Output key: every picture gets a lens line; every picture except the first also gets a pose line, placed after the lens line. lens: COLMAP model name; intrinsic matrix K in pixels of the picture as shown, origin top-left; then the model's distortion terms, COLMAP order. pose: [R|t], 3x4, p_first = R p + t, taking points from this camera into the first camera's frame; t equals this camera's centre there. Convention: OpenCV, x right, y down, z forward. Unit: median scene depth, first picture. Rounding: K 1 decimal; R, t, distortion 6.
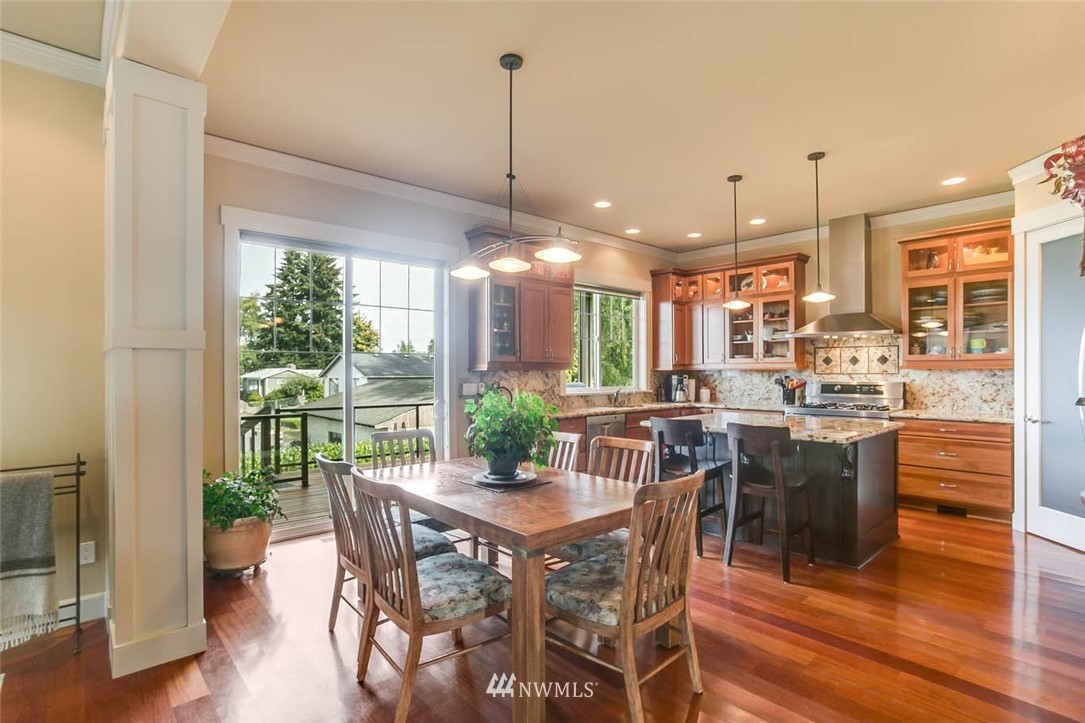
lens RADIAL K [[517.9, 0, 541.6], [0, 517.9, 368.6], [0, 0, 1]] dist [-0.025916, 0.001385]
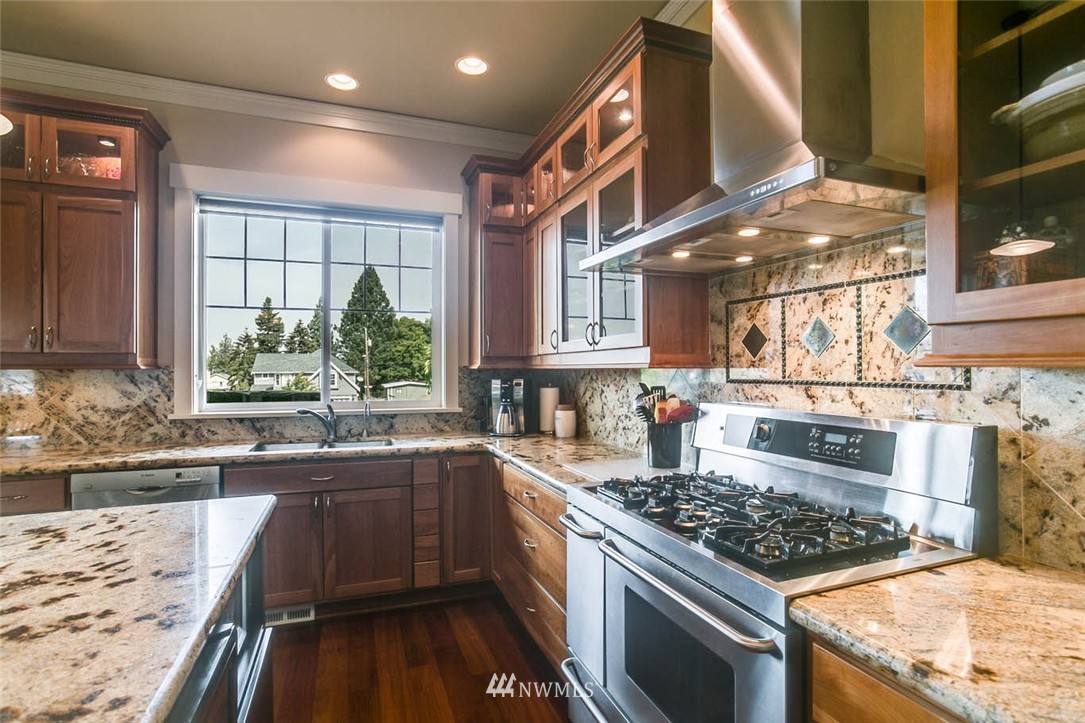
lens RADIAL K [[517.9, 0, 536.5], [0, 517.9, 362.2], [0, 0, 1]] dist [-0.025916, 0.001385]
pose [[0.920451, -0.003977, -0.390837, 0.576159], [0.001673, 0.999979, -0.006234, -0.000185], [0.390854, 0.005085, 0.920439, 0.678120]]
